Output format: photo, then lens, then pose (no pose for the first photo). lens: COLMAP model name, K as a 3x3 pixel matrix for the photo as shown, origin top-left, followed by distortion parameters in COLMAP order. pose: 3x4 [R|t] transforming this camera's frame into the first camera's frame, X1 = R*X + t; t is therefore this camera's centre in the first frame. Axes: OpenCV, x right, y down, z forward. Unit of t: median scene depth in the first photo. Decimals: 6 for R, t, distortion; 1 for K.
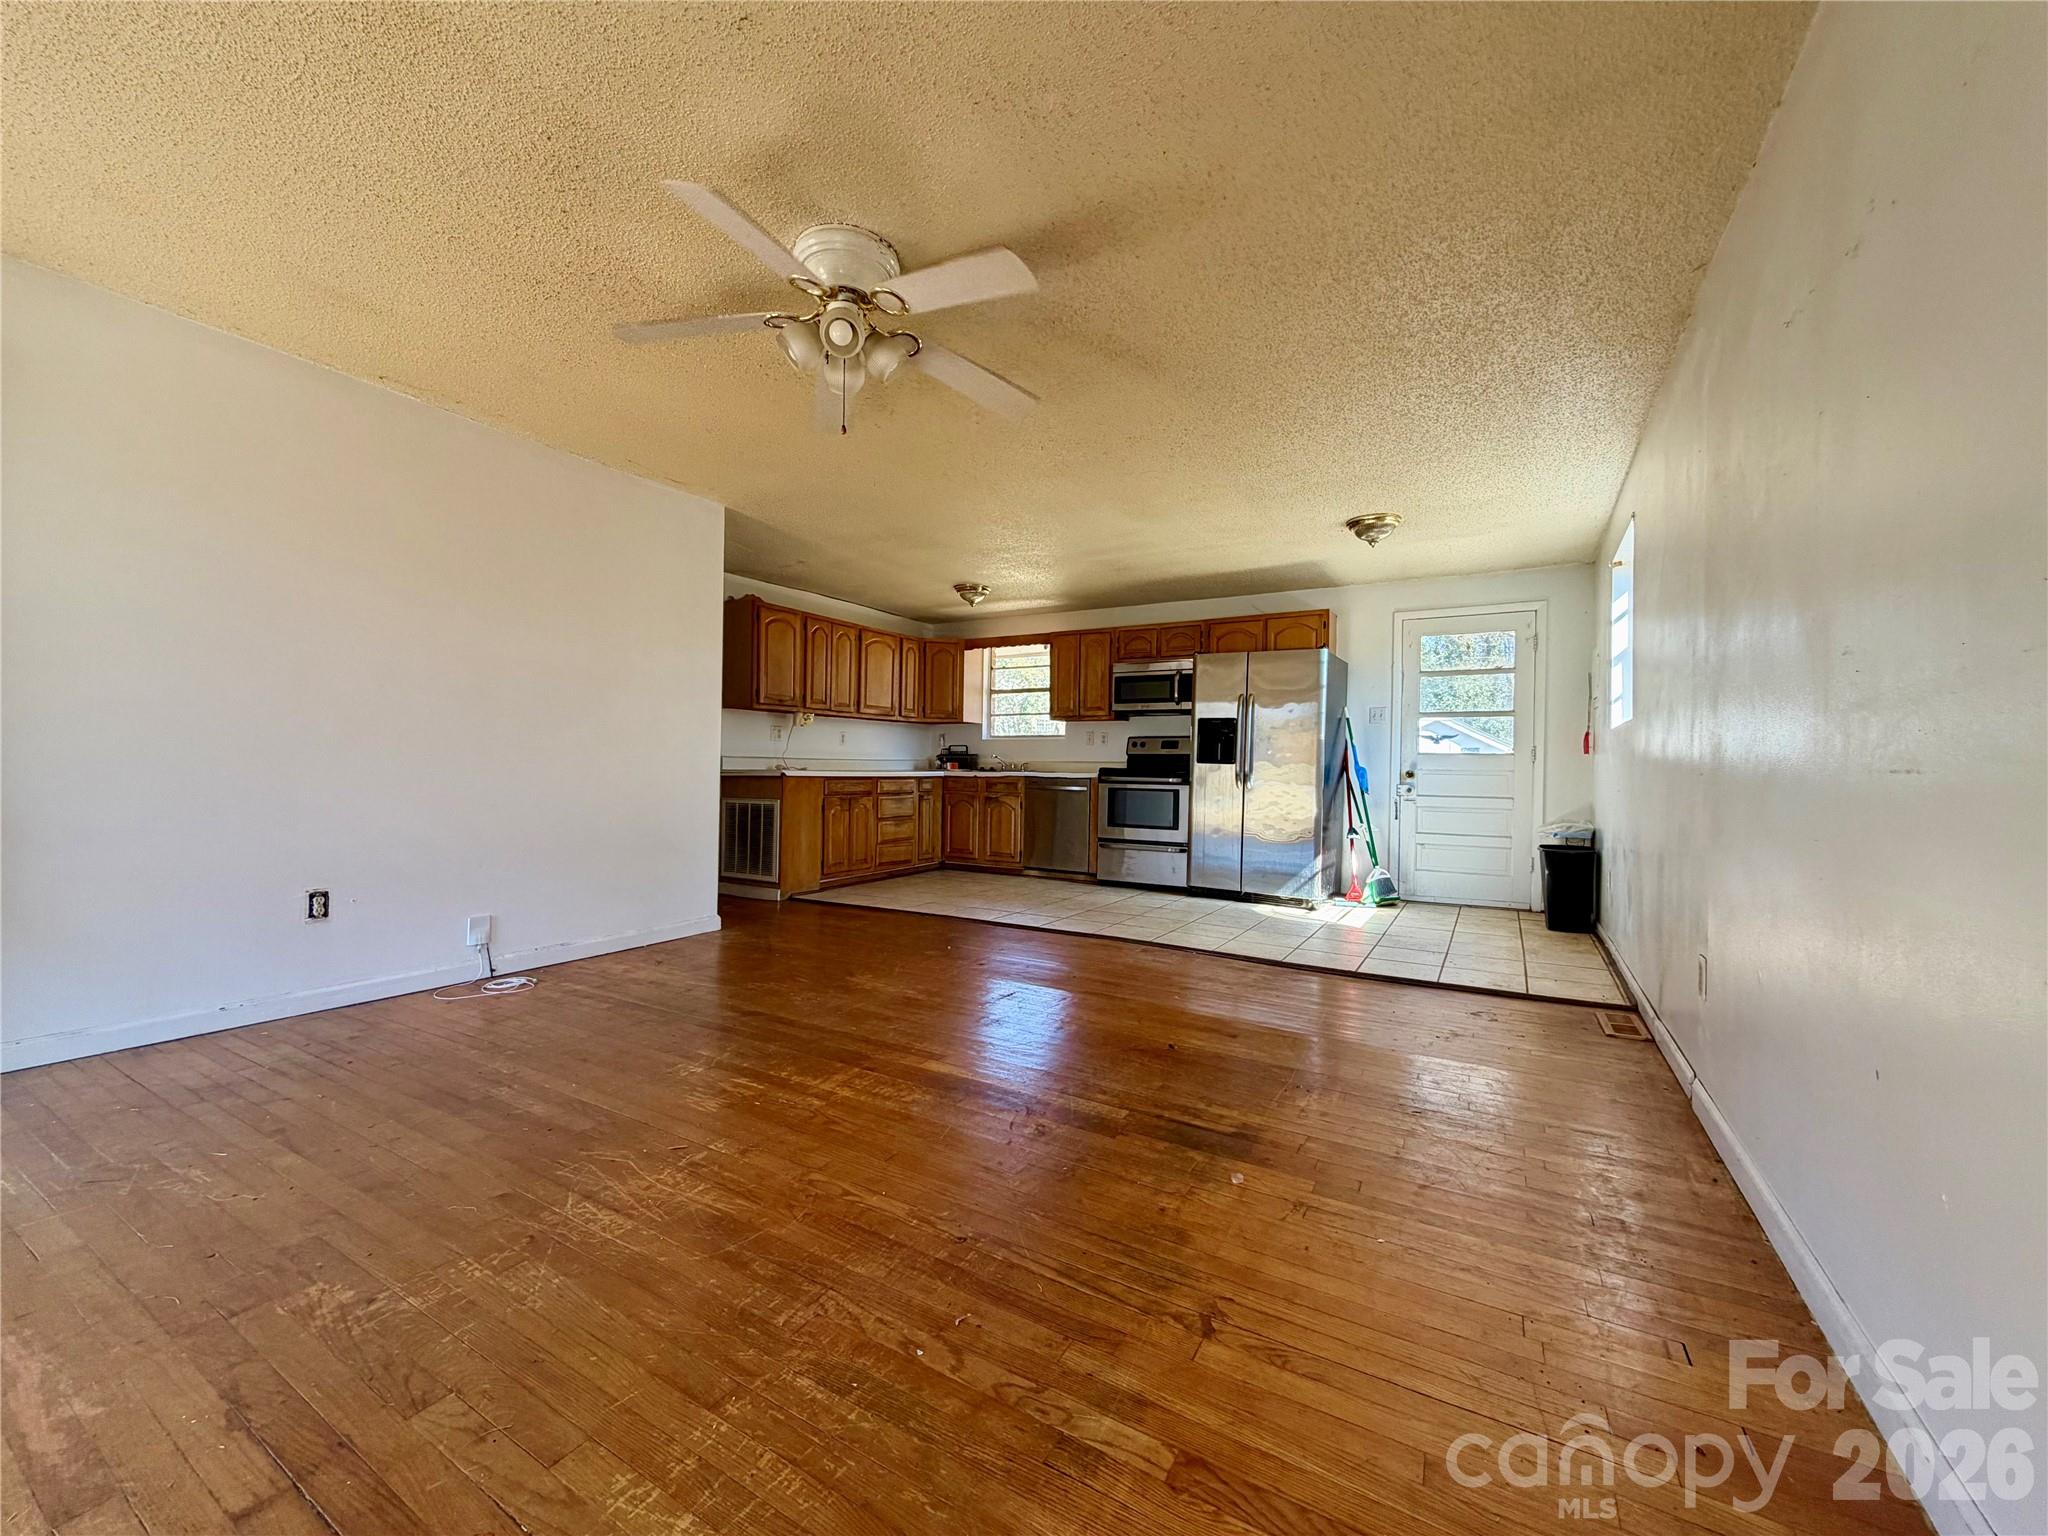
lens RADIAL K [[812.1, 0, 1032.1], [0, 812.1, 770.7], [0, 0, 1]] dist [0.001511, -0.000027]
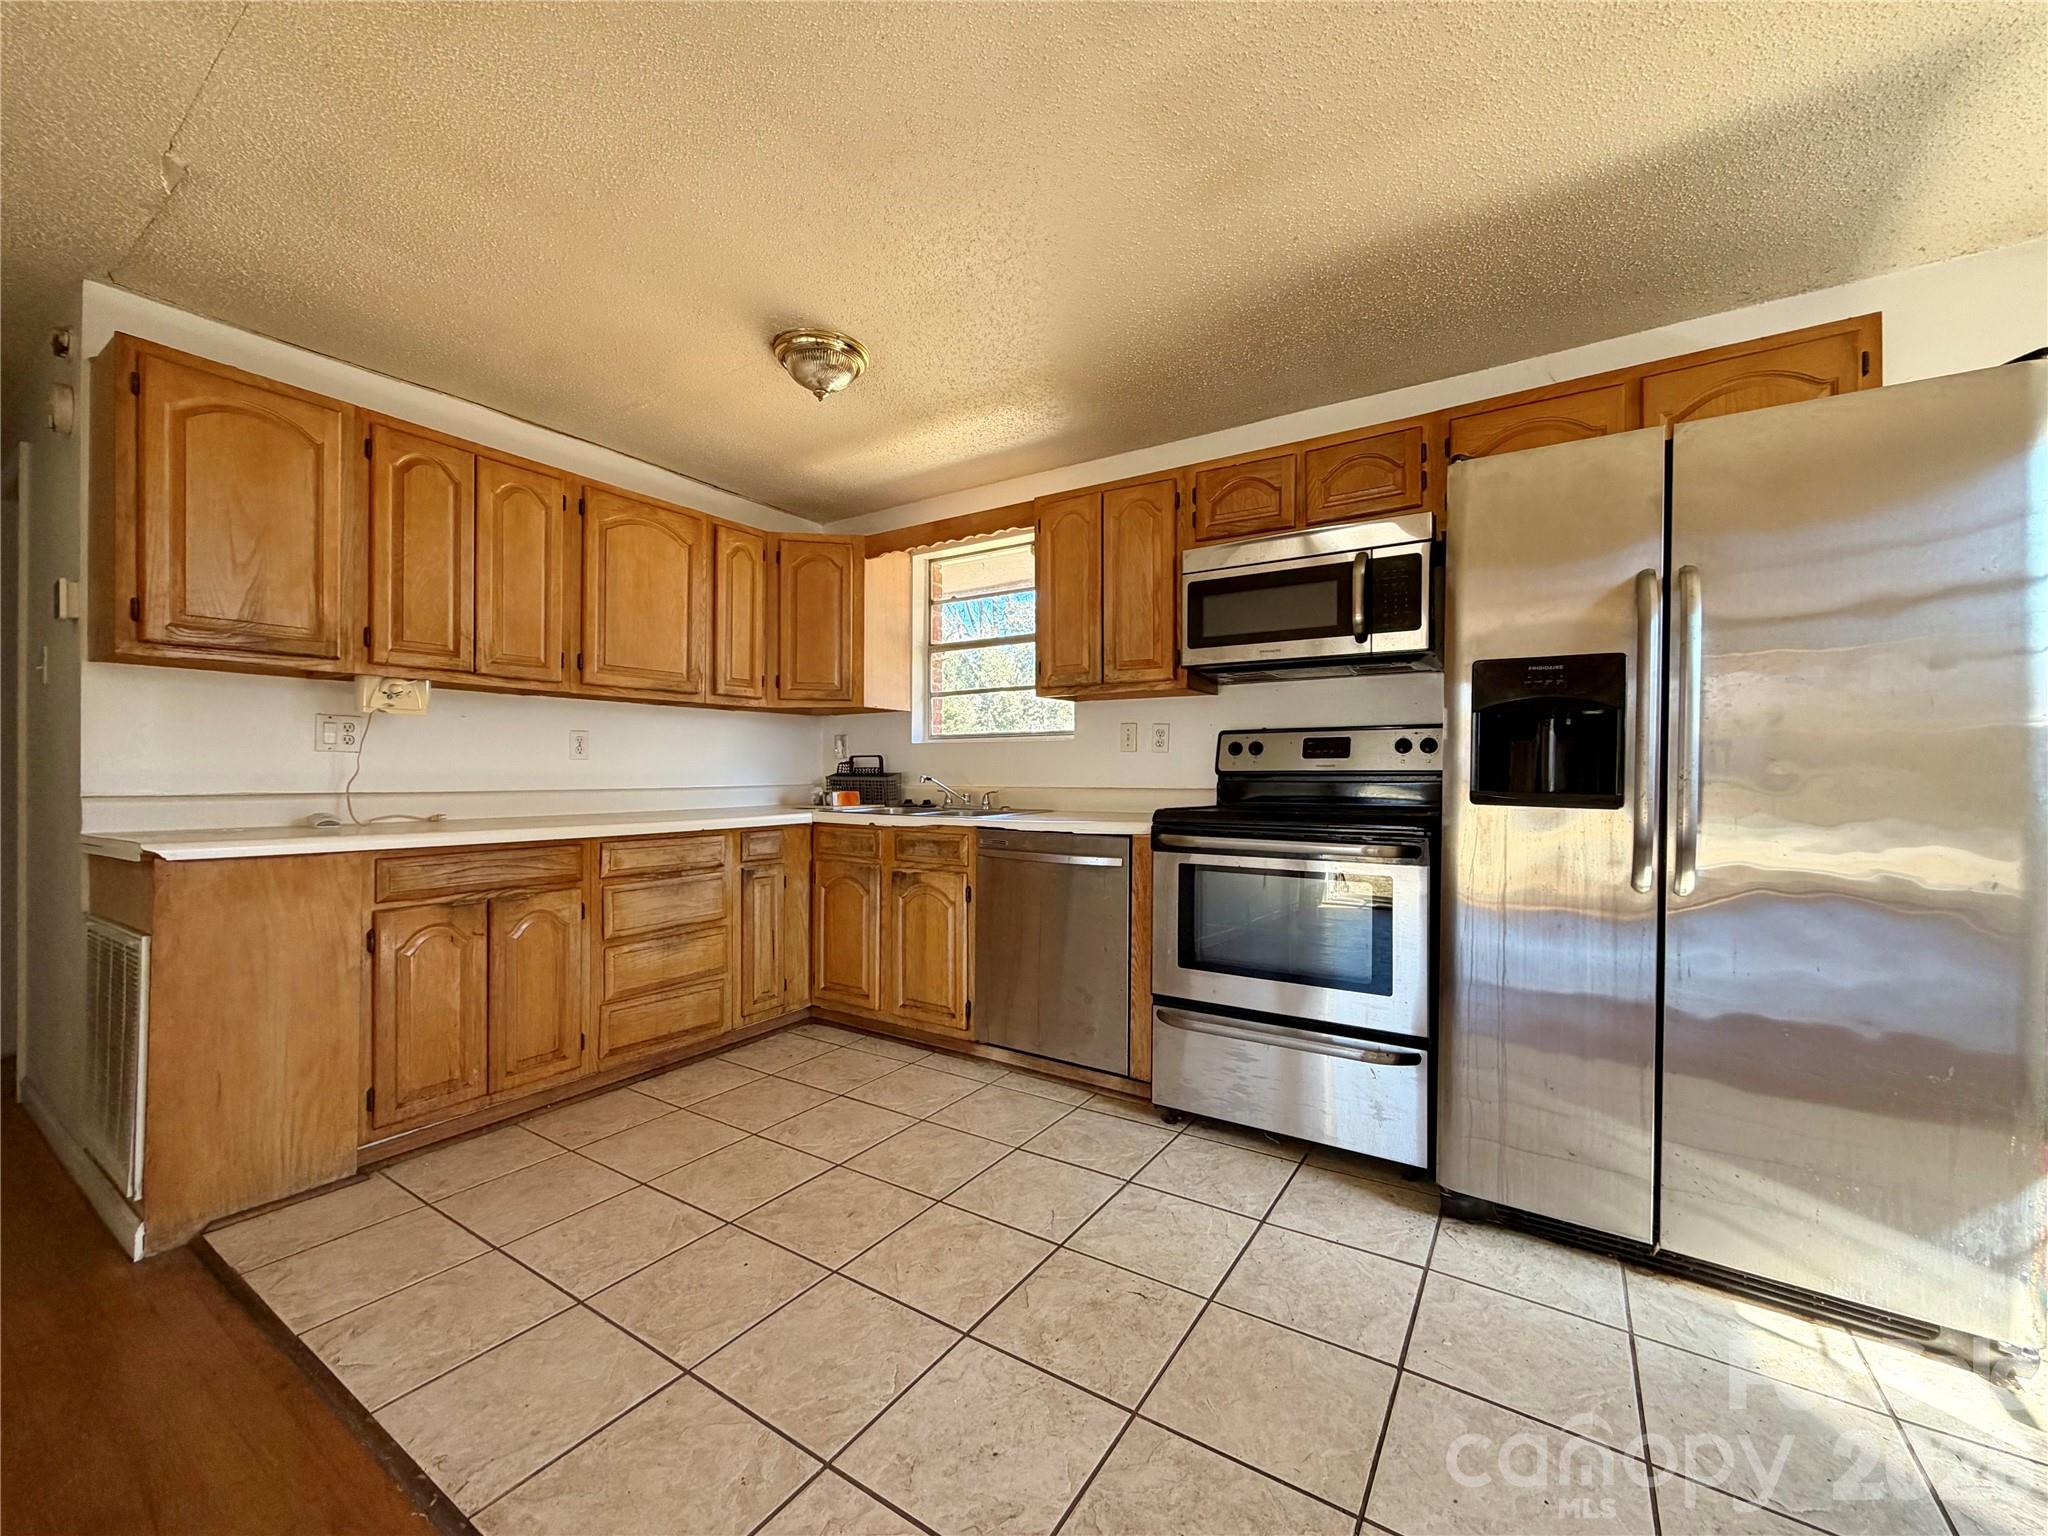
lens RADIAL K [[812.1, 0, 1025.3], [0, 812.1, 772.6], [0, 0, 1]] dist [0.001511, -0.000027]
pose [[0.998616, -0.012348, -0.051122, 0.043721], [0.011931, 0.999893, -0.008436, -0.019754], [0.051221, 0.007814, 0.998657, 0.638871]]
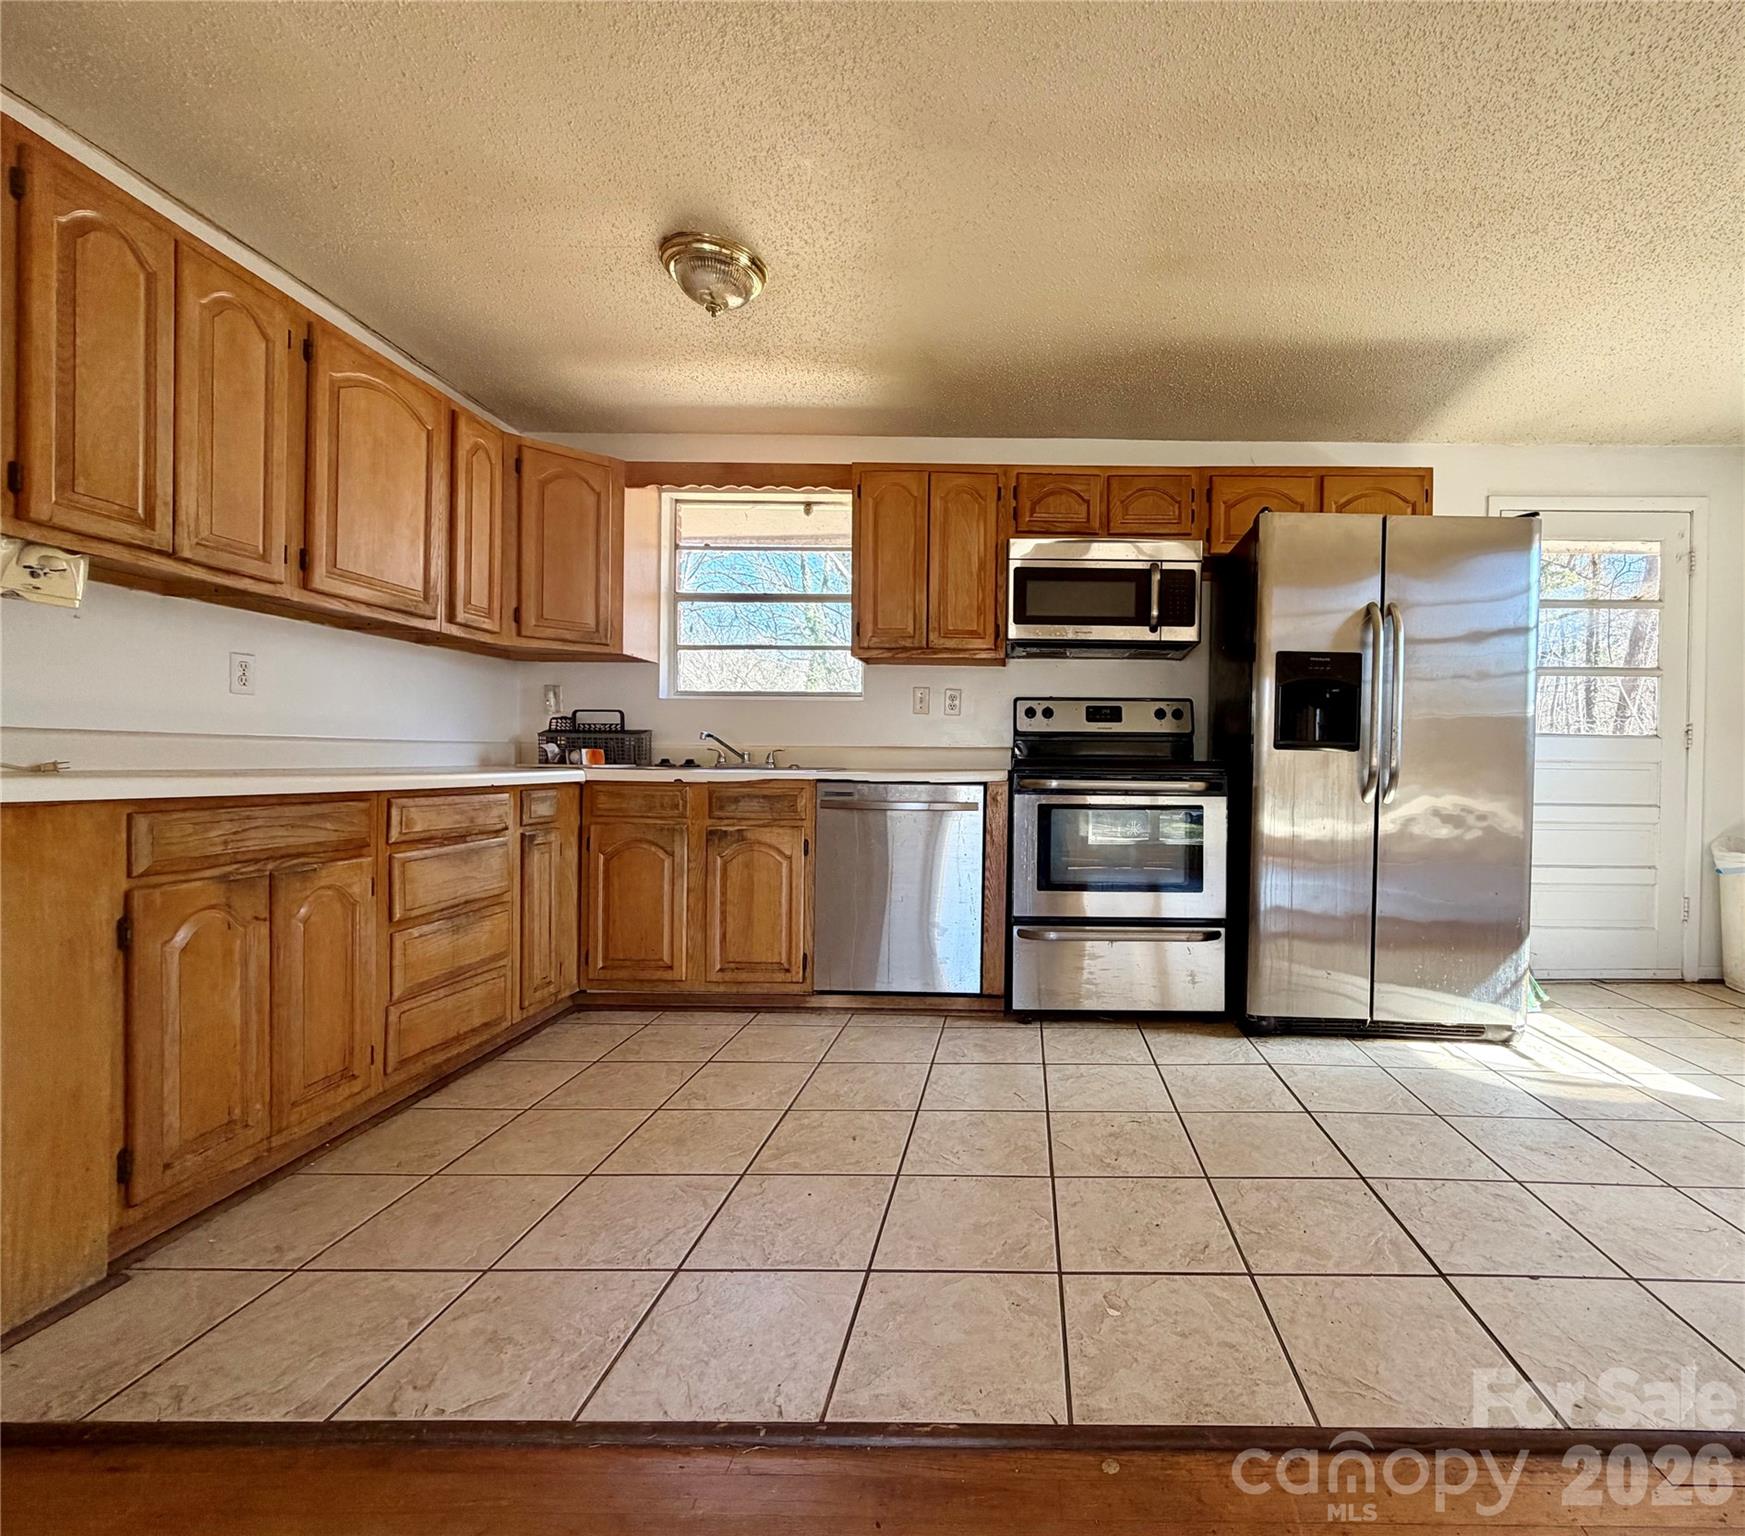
lens RADIAL K [[806.6, 0, 1020.7], [0, 806.6, 772.3], [0, 0, 1]] dist [0.005083, -0.001221]
pose [[0.865696, -0.011358, 0.500441, -0.142748], [0.004871, 0.999886, 0.014267, -0.003196], [-0.500547, -0.009913, 0.865653, 0.638476]]
